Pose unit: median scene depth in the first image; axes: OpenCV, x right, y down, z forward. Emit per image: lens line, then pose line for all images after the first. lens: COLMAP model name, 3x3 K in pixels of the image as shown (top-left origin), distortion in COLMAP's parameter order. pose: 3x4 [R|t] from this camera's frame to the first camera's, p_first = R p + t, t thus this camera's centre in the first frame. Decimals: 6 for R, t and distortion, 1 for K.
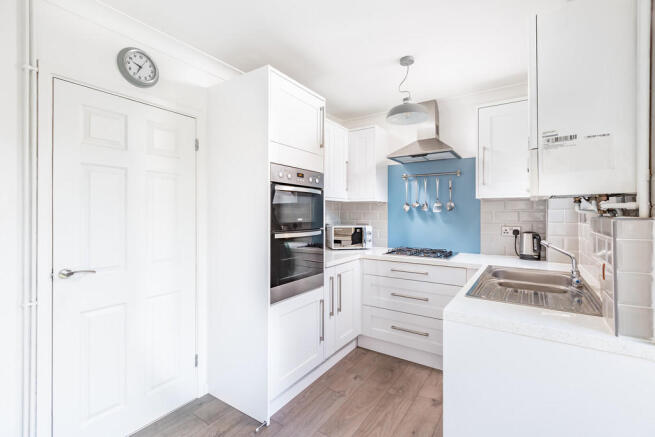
lens RADIAL K [[289.8, 0, 326.1], [0, 289.8, 215.7], [0, 0, 1]] dist [0.013676, 0.000363]
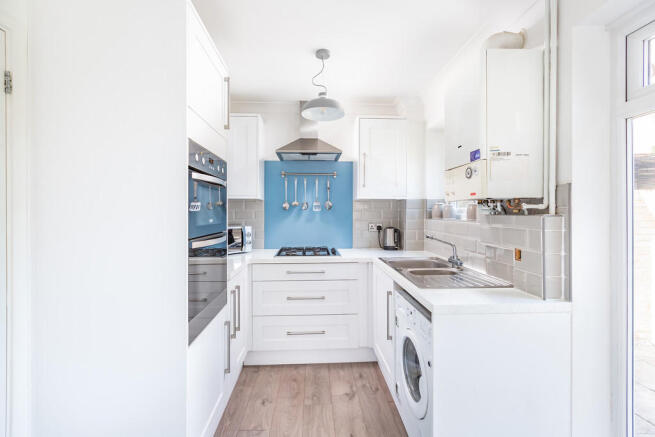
lens RADIAL K [[289.8, 0, 325.6], [0, 289.8, 214.9], [0, 0, 1]] dist [0.013676, 0.000363]
pose [[0.803356, -0.006782, 0.595461, -0.251593], [0.005946, 0.999977, 0.003367, -0.001923], [-0.595470, 0.000835, 0.803377, 0.189253]]
